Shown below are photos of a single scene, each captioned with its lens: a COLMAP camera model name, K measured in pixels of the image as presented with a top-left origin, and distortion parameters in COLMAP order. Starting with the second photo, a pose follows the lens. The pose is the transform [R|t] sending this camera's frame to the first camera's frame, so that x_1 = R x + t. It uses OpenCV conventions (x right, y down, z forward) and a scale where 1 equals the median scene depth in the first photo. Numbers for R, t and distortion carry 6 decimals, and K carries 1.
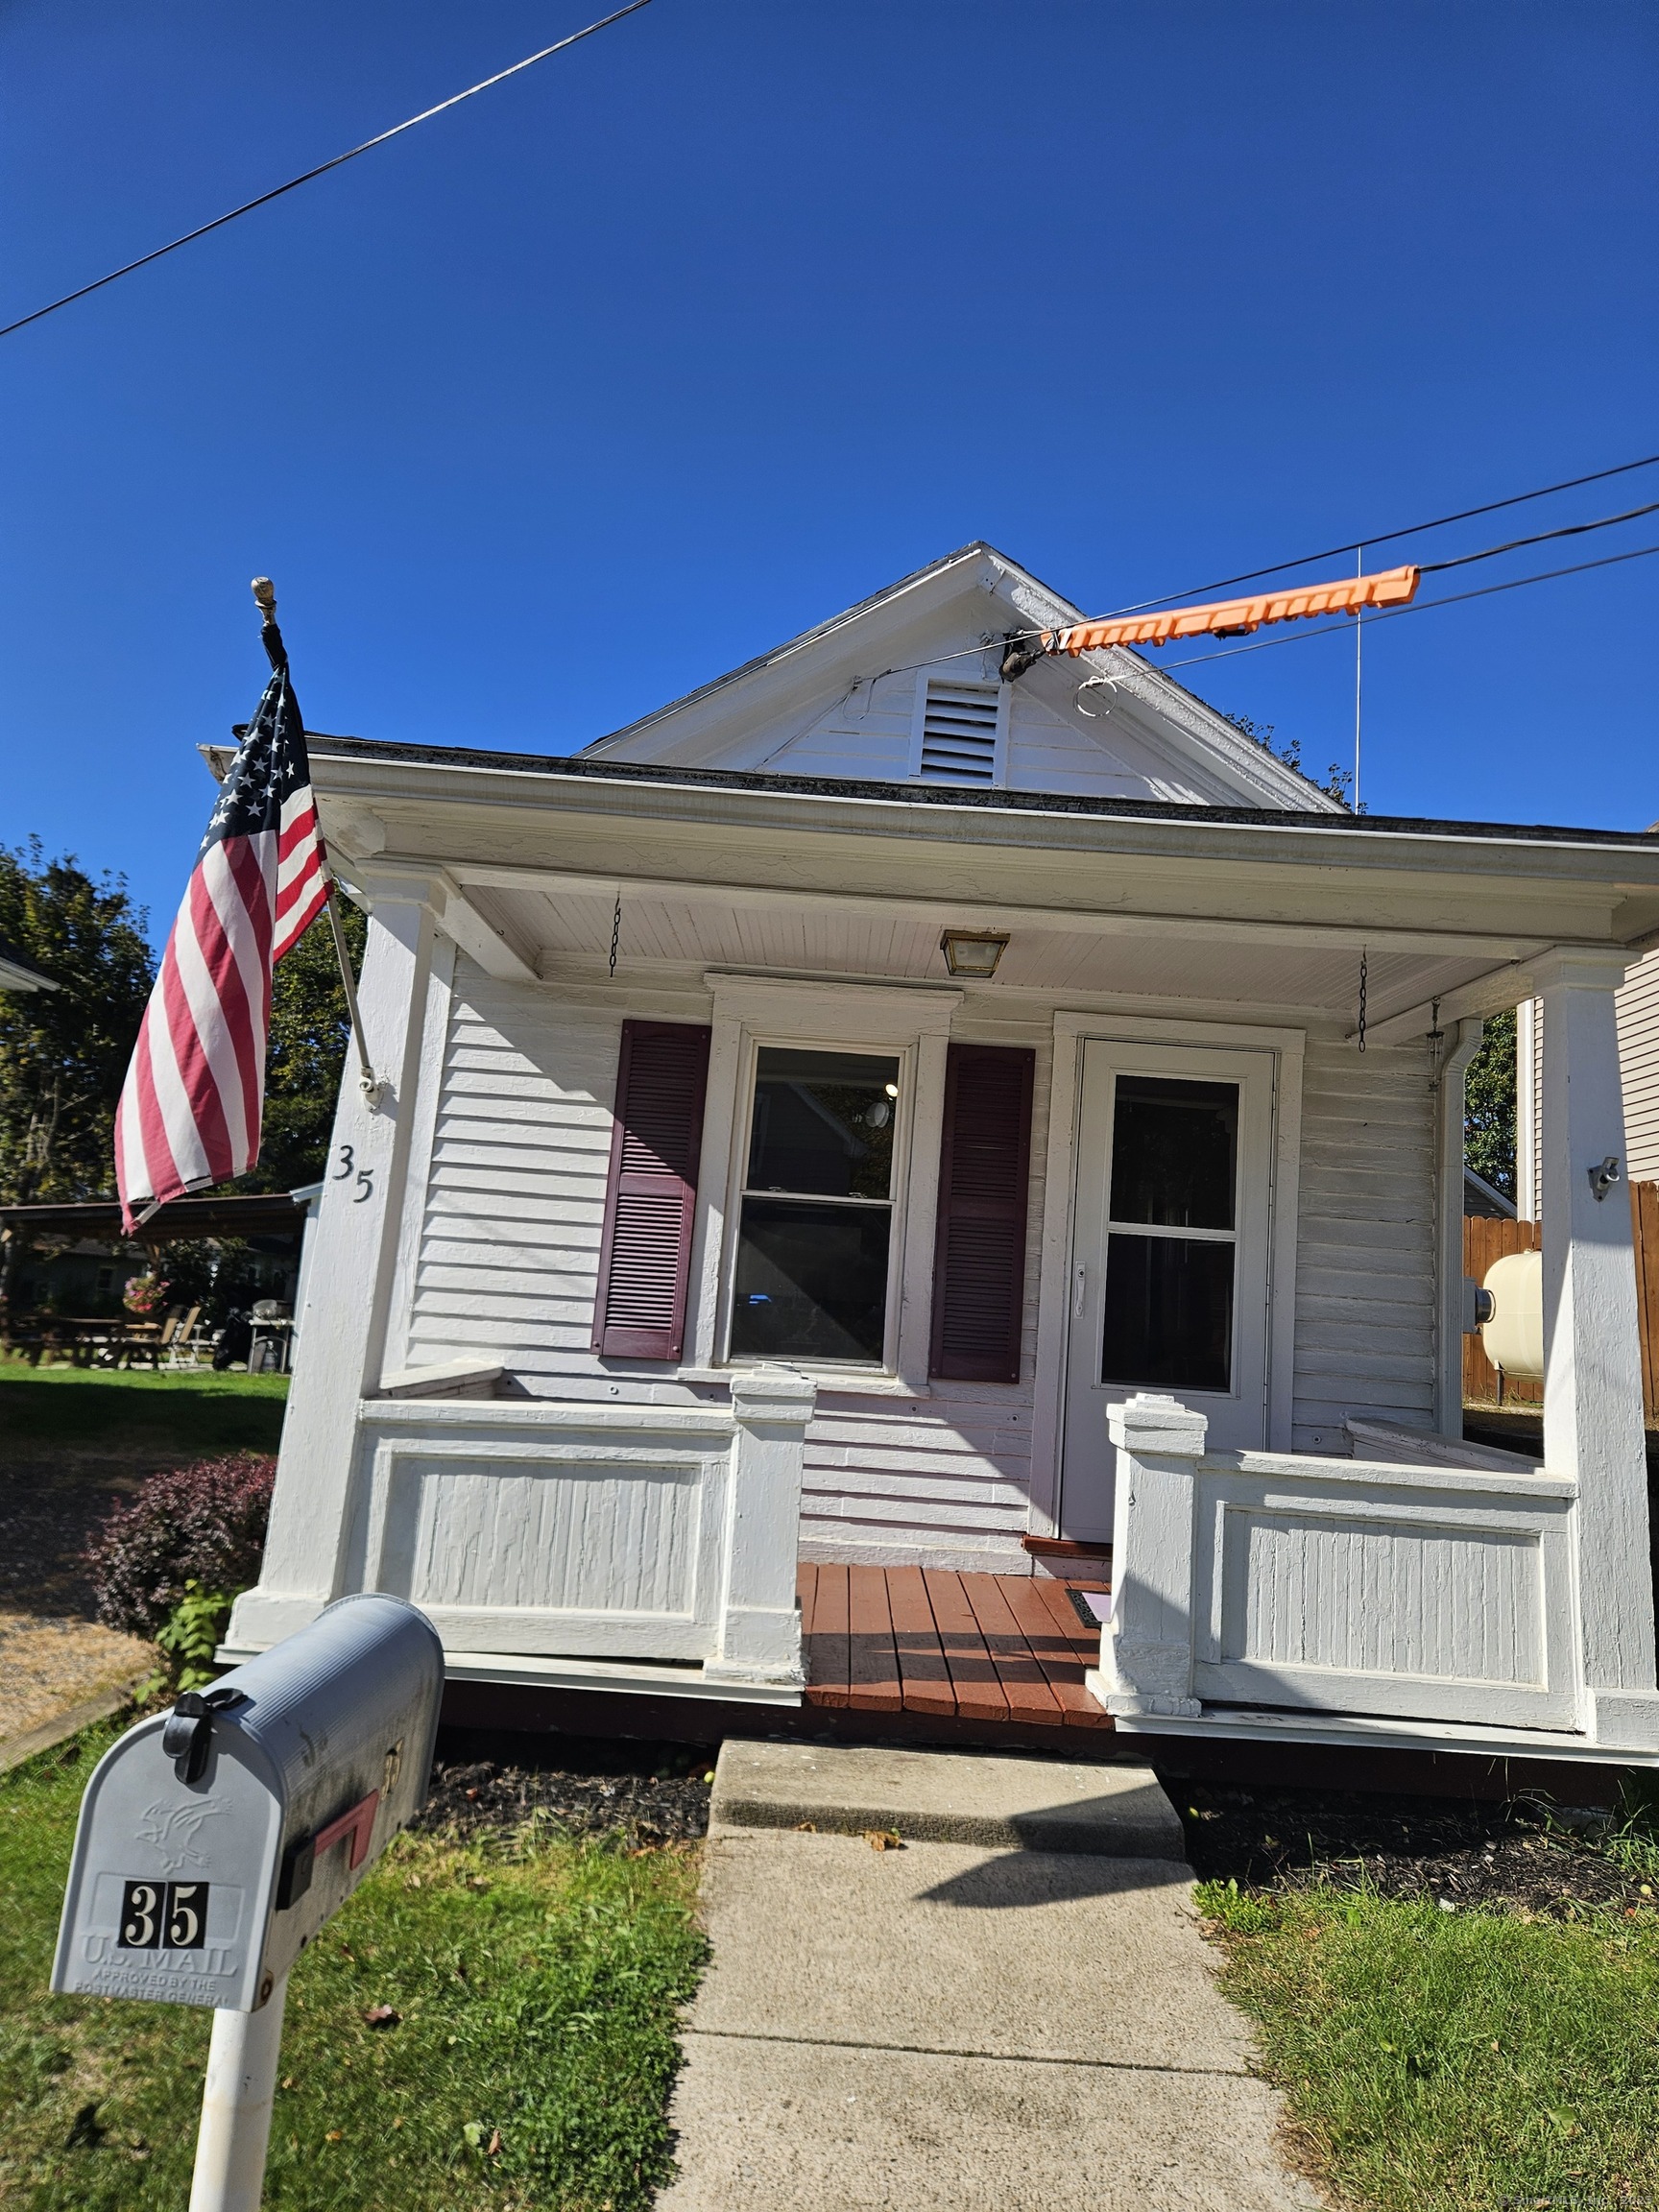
lens RADIAL K [[1500.8, 0, 829.5], [0, 1500.8, 1106.0], [0, 0, 1]] dist [0.122952, -0.139156]
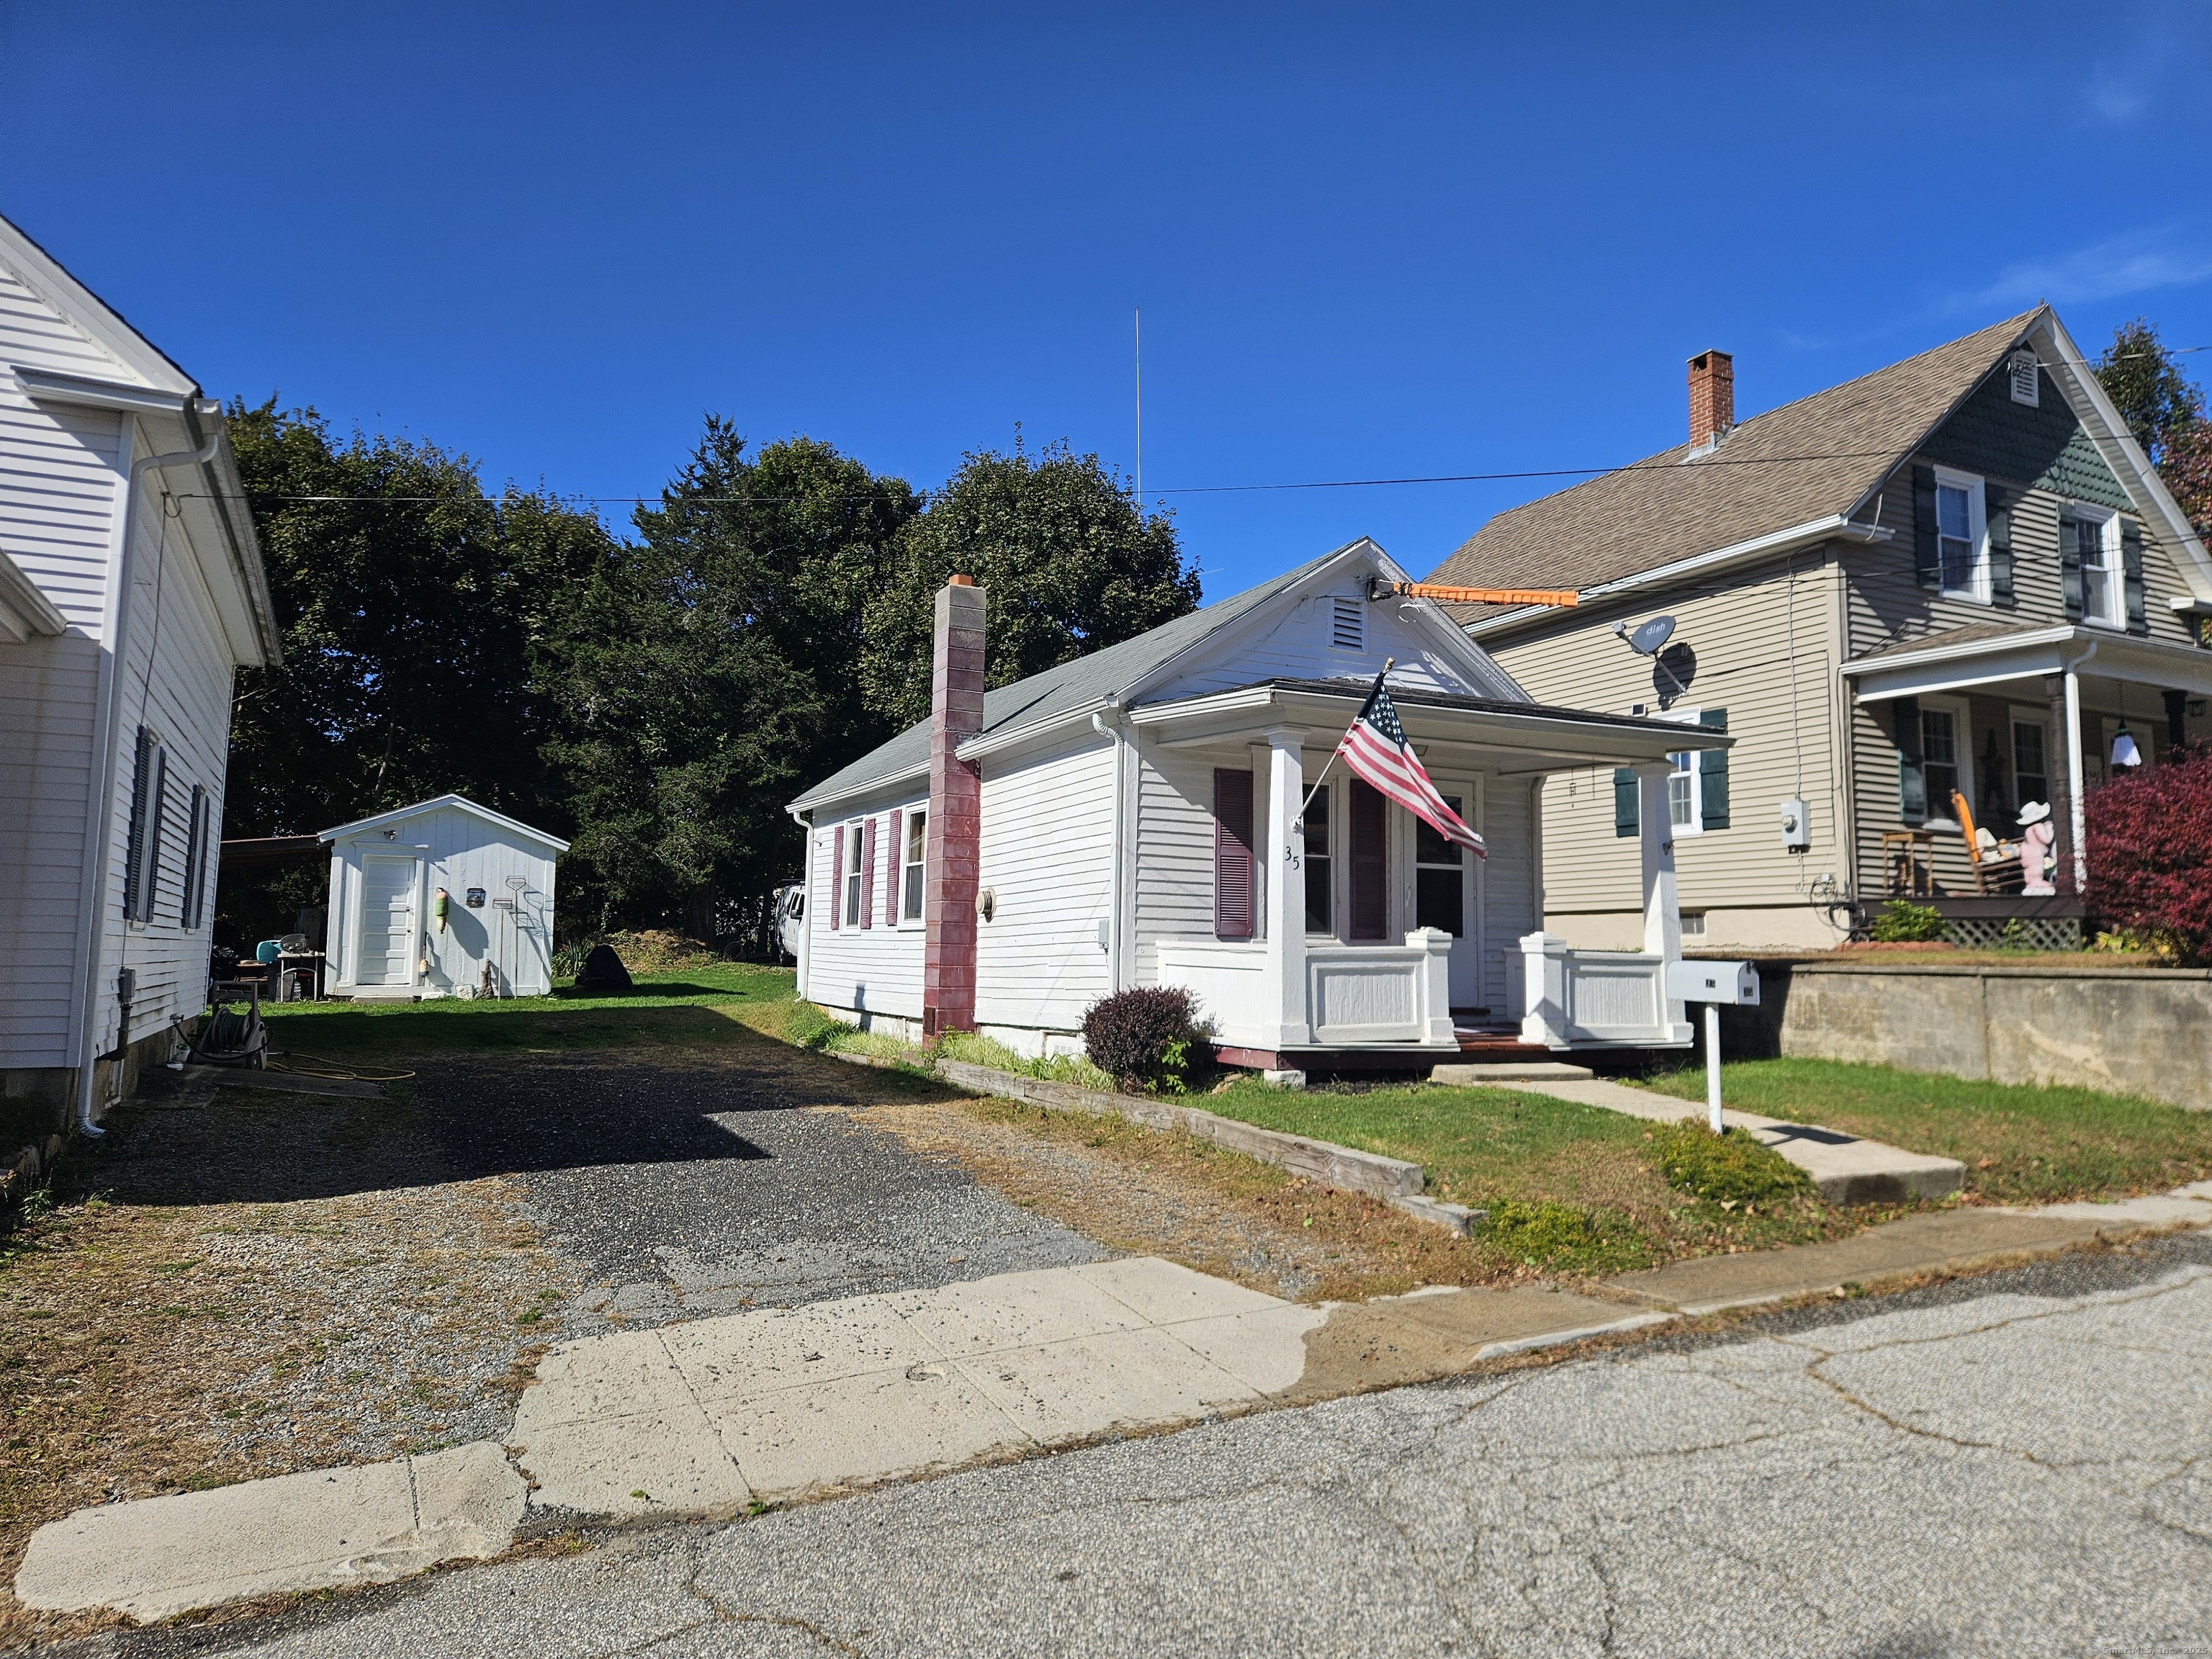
lens RADIAL K [[1492.9, 0, 1109.0], [0, 1492.9, 817.9], [0, 0, 1]] dist [0.125361, -0.139662]
pose [[0.900566, -0.016434, 0.434408, -1.142795], [-0.014723, 0.997559, 0.068260, -0.127020], [-0.434469, -0.067868, 0.898126, -0.729184]]
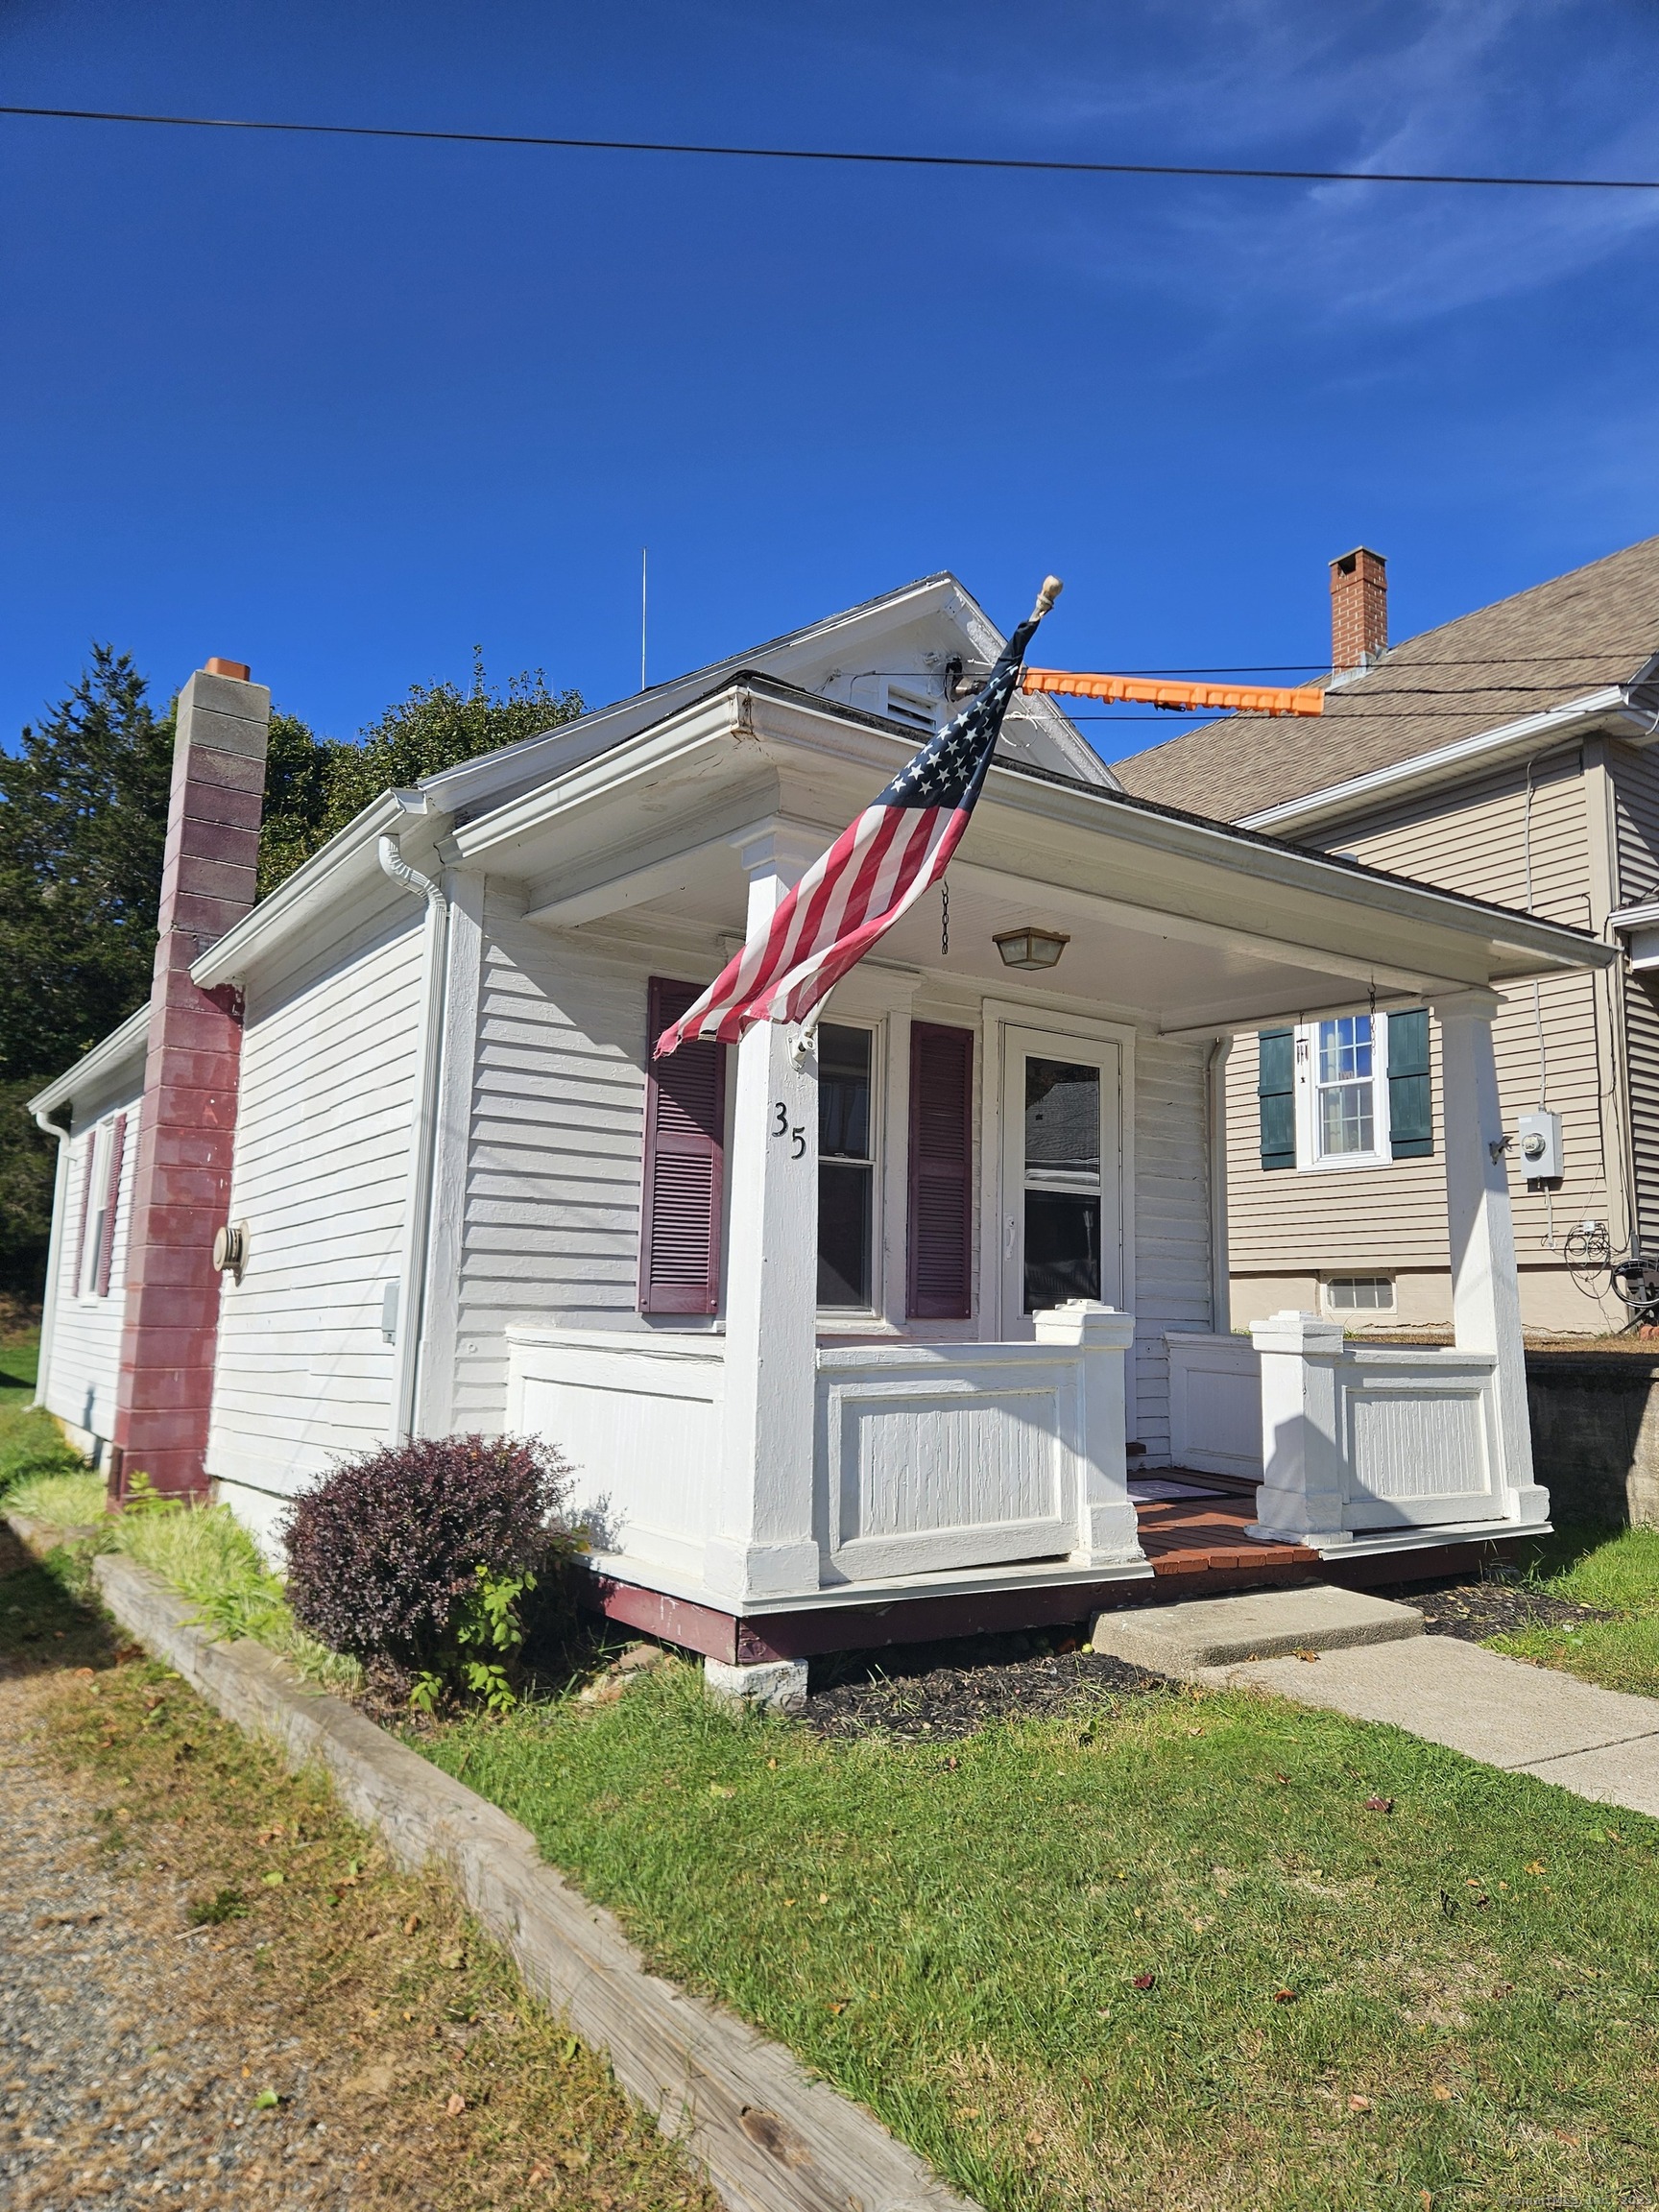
lens RADIAL K [[1492.9, 0, 883.7], [0, 1492.9, 1125.8], [0, 0, 1]] dist [0.125361, -0.139662]
pose [[0.819750, 0.021103, 0.572332, -0.585087], [-0.043553, 0.998724, 0.025556, 0.009085], [-0.571063, -0.045877, 0.819623, 0.100026]]
